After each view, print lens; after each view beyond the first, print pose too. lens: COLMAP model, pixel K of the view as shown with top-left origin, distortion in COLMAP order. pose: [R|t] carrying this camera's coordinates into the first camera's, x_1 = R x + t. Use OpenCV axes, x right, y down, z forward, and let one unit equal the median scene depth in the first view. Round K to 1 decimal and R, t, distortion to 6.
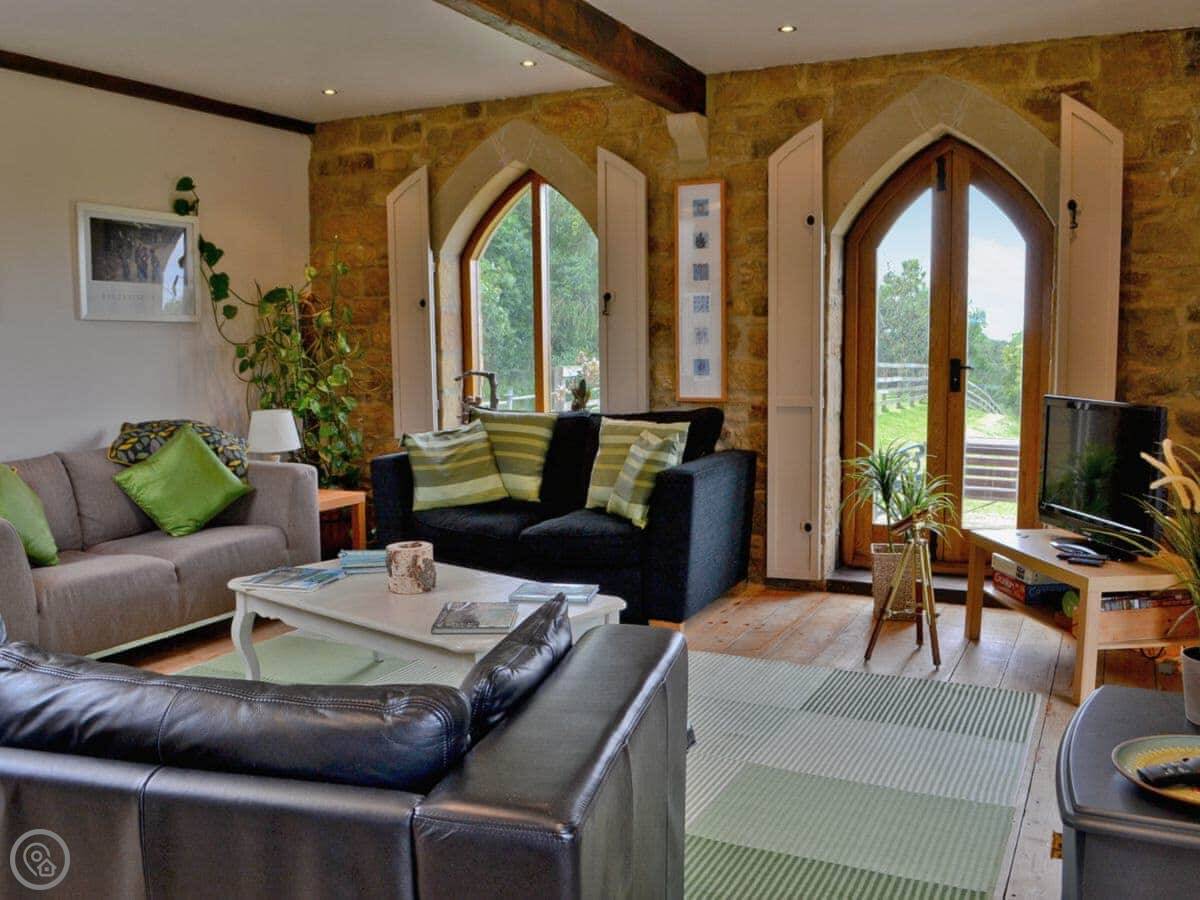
lens RADIAL K [[1148.7, 0, 617.8], [0, 1148.7, 452.5], [0, 0, 1]] dist [-0.069846, 0.005921]
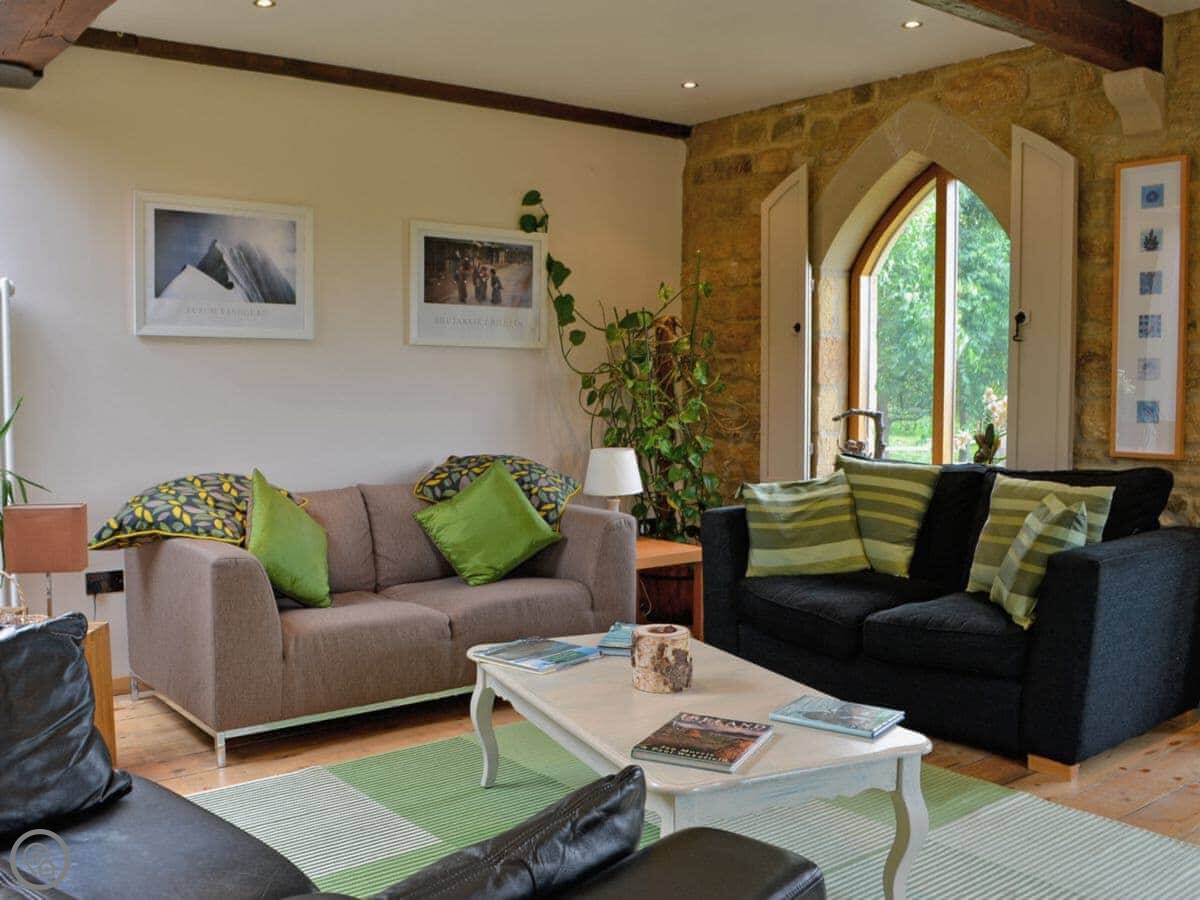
lens RADIAL K [[1148.7, 0, 617.8], [0, 1148.7, 452.5], [0, 0, 1]] dist [-0.069846, 0.005921]
pose [[0.889651, 0.039034, -0.454969, 0.106342], [-0.053266, 0.998409, -0.018499, -0.017586], [0.453523, 0.040692, 0.890315, 0.210457]]
